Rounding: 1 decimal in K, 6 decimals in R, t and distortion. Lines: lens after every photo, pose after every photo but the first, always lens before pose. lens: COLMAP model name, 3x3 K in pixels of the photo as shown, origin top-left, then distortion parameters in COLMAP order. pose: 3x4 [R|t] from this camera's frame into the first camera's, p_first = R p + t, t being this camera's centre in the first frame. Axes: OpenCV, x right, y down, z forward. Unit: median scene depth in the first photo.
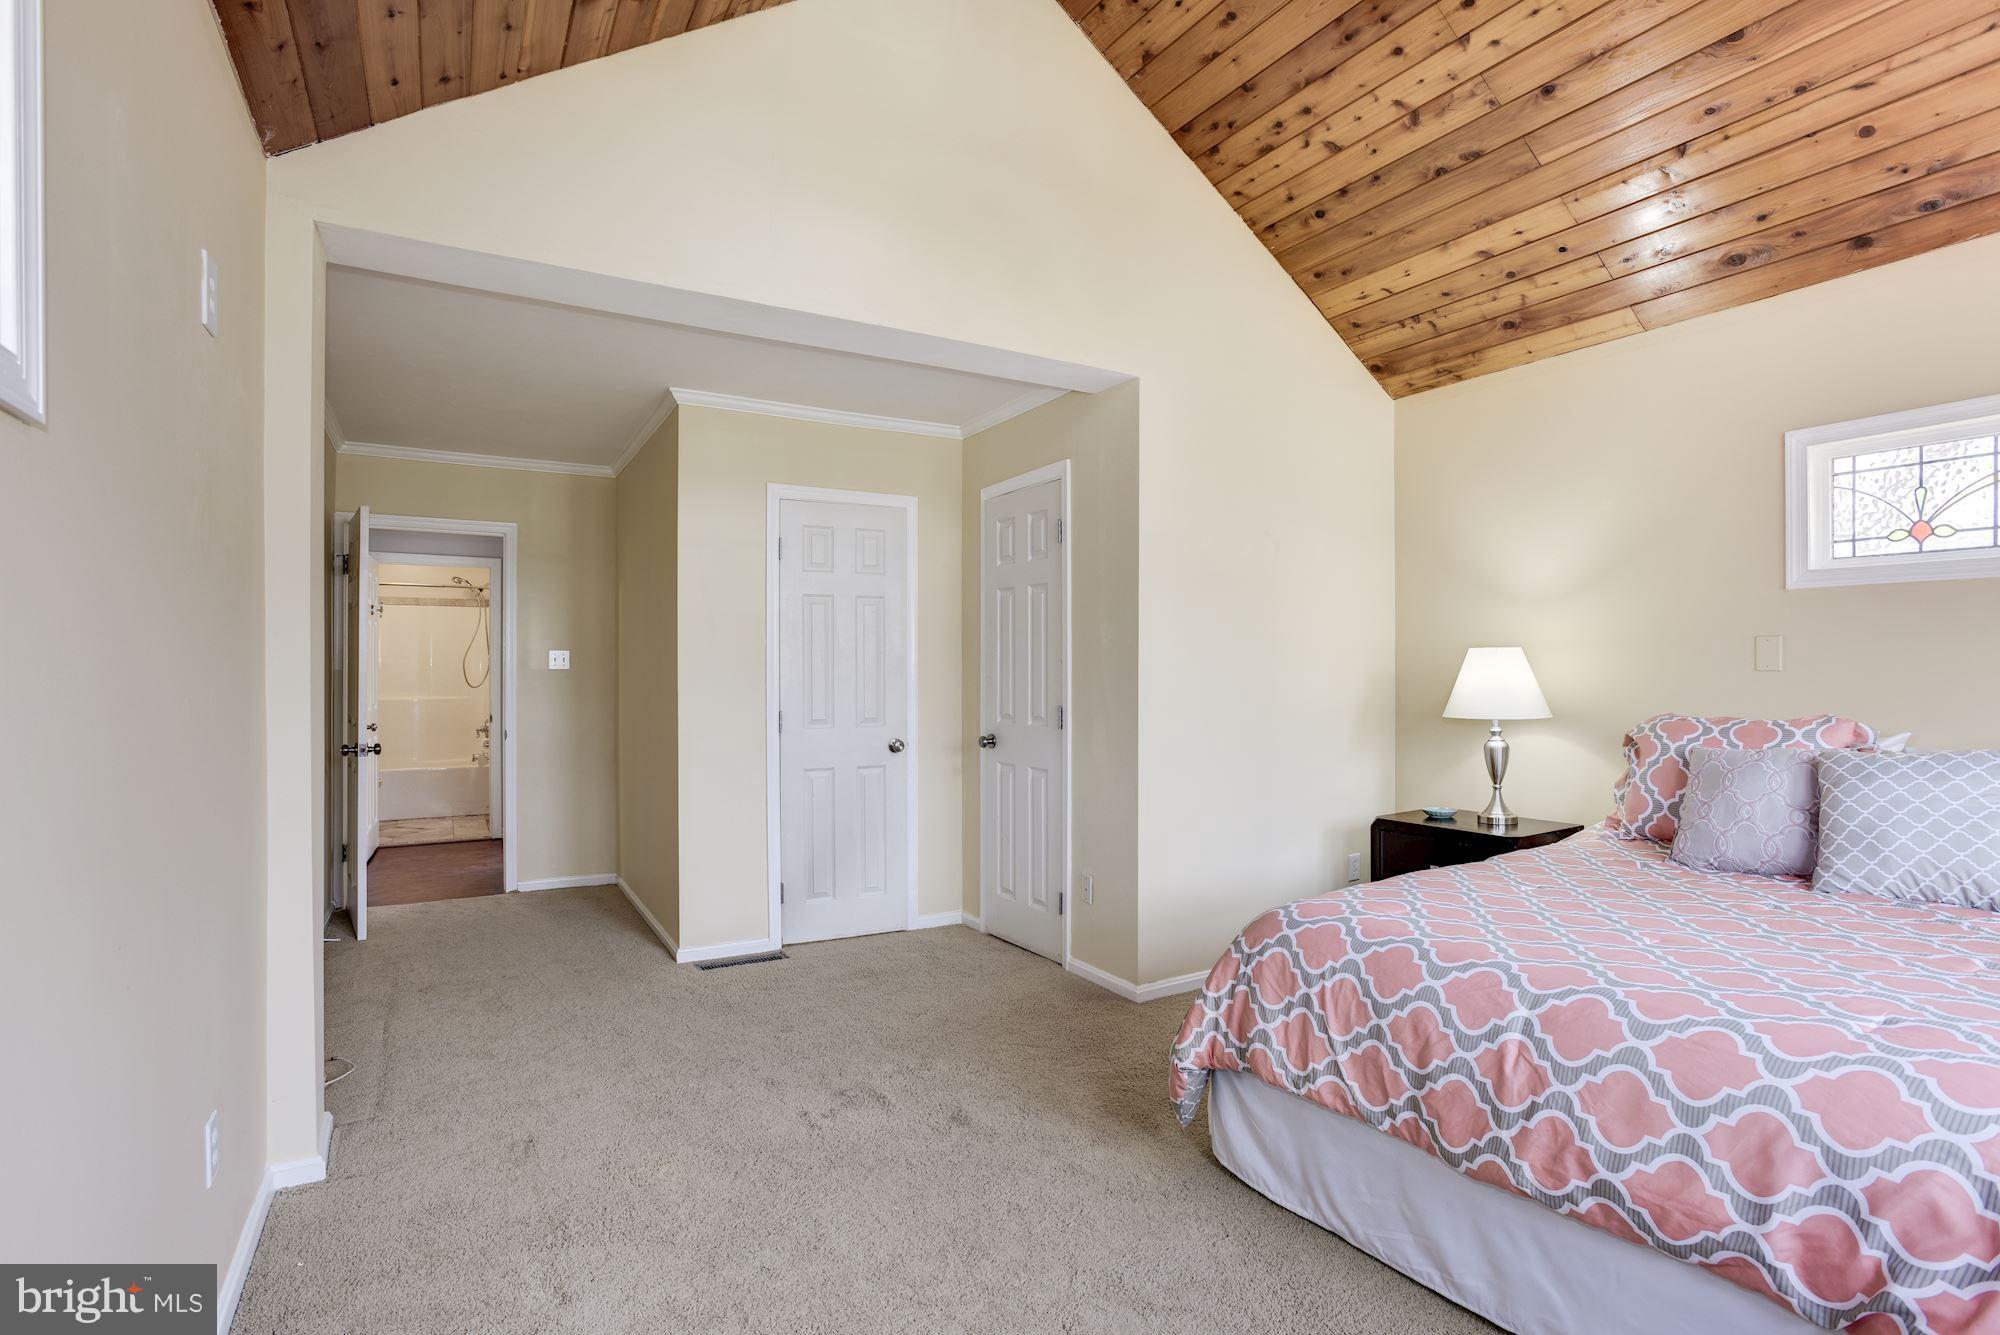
lens RADIAL K [[965.8, 0, 1007.4], [0, 965.8, 667.9], [0, 0, 1]] dist [0.005121, 0.000584]
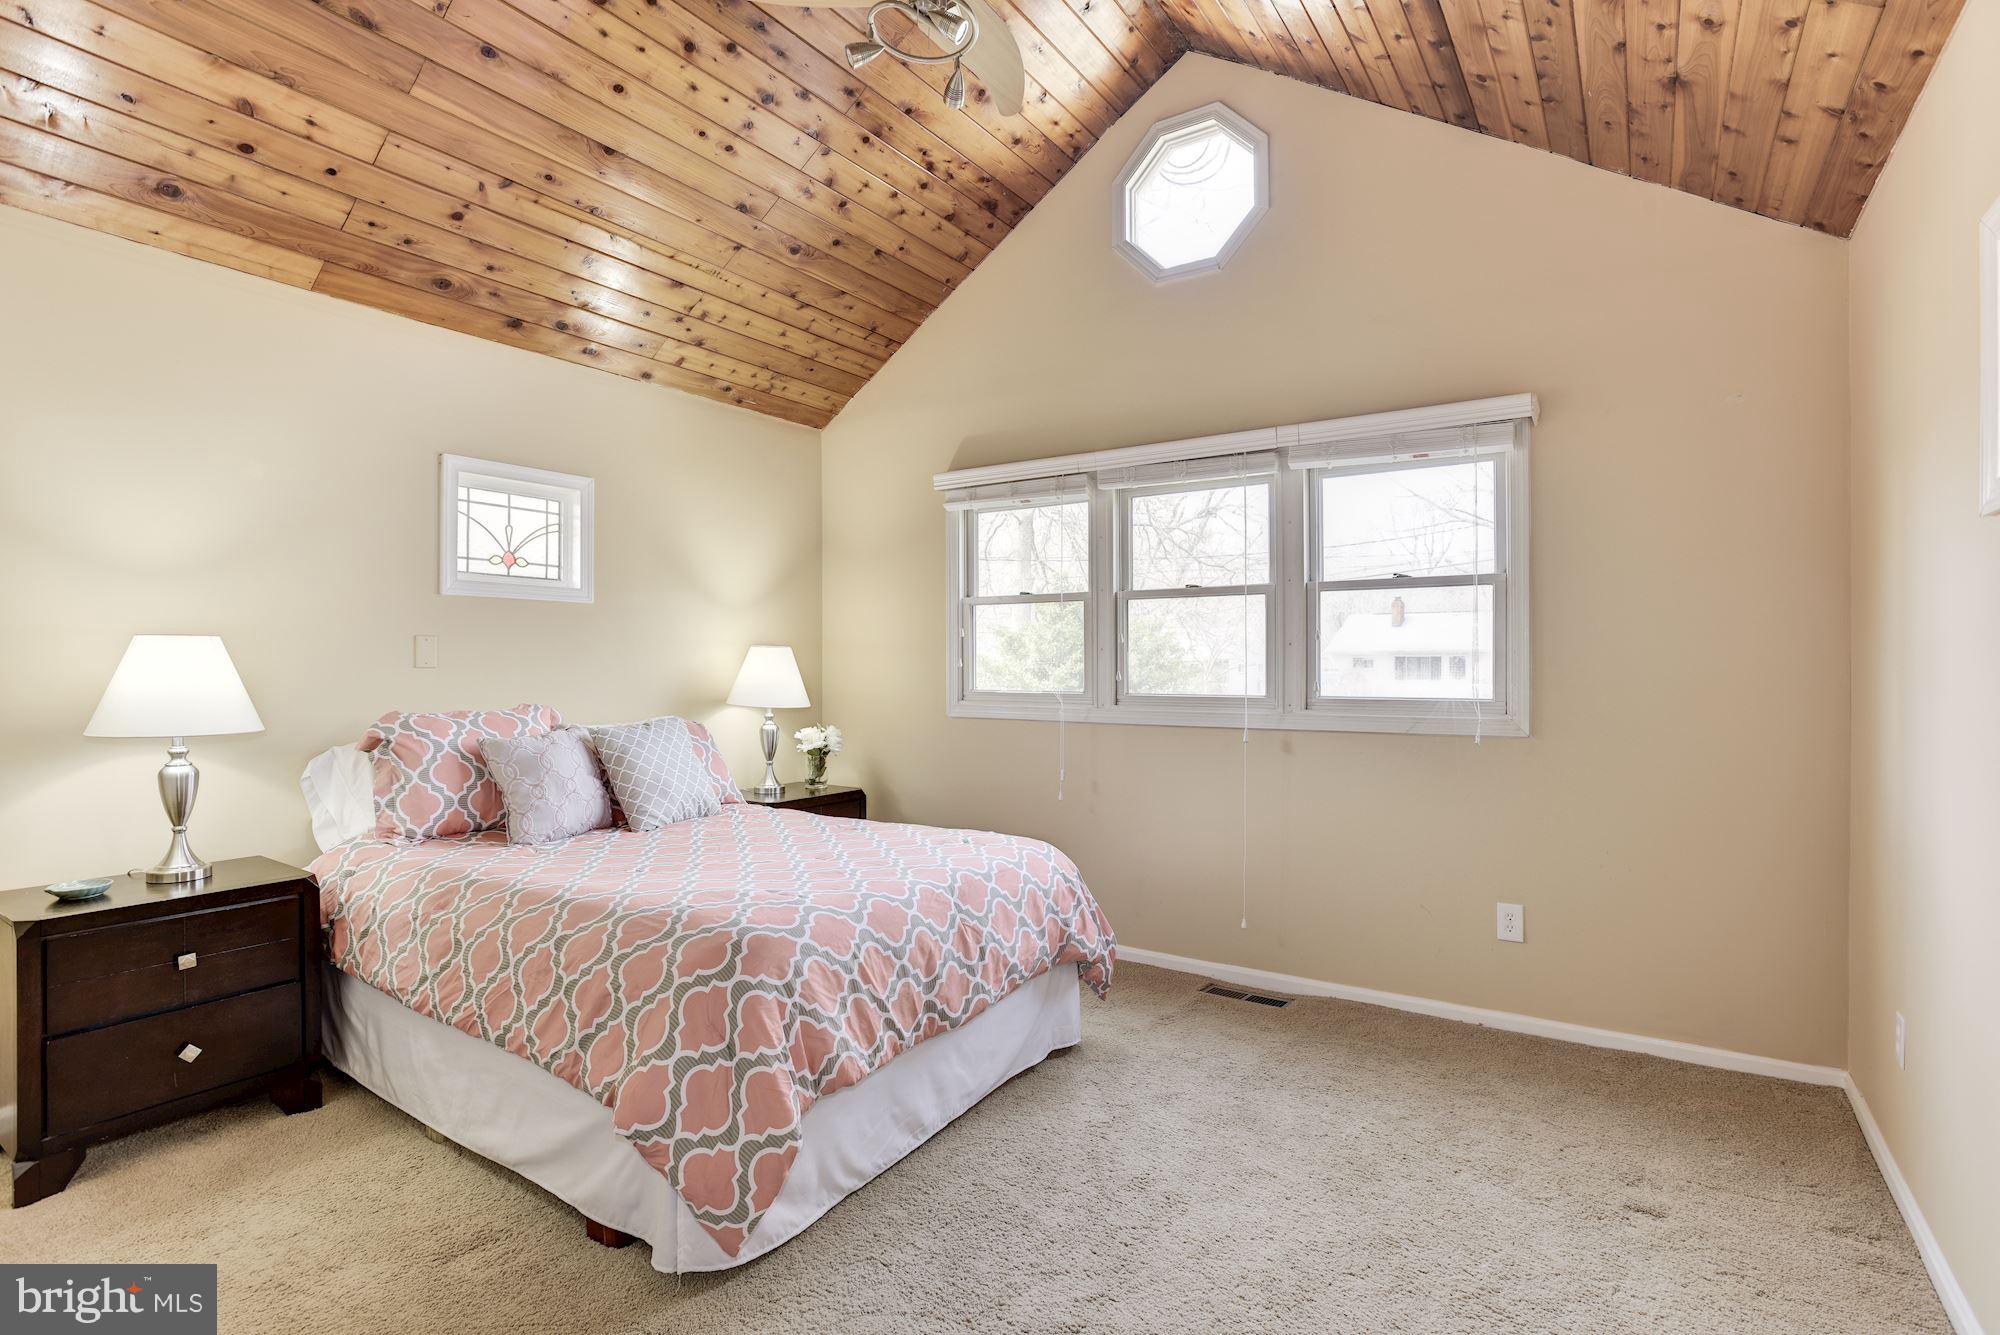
lens RADIAL K [[965.8, 0, 1010.4], [0, 965.8, 668.1], [0, 0, 1]] dist [0.005121, 0.000584]
pose [[-0.408910, -0.000545, 0.912575, -0.513429], [-0.002996, 0.999995, -0.000746, 0.002397], [-0.912570, -0.003039, -0.408910, 0.925713]]
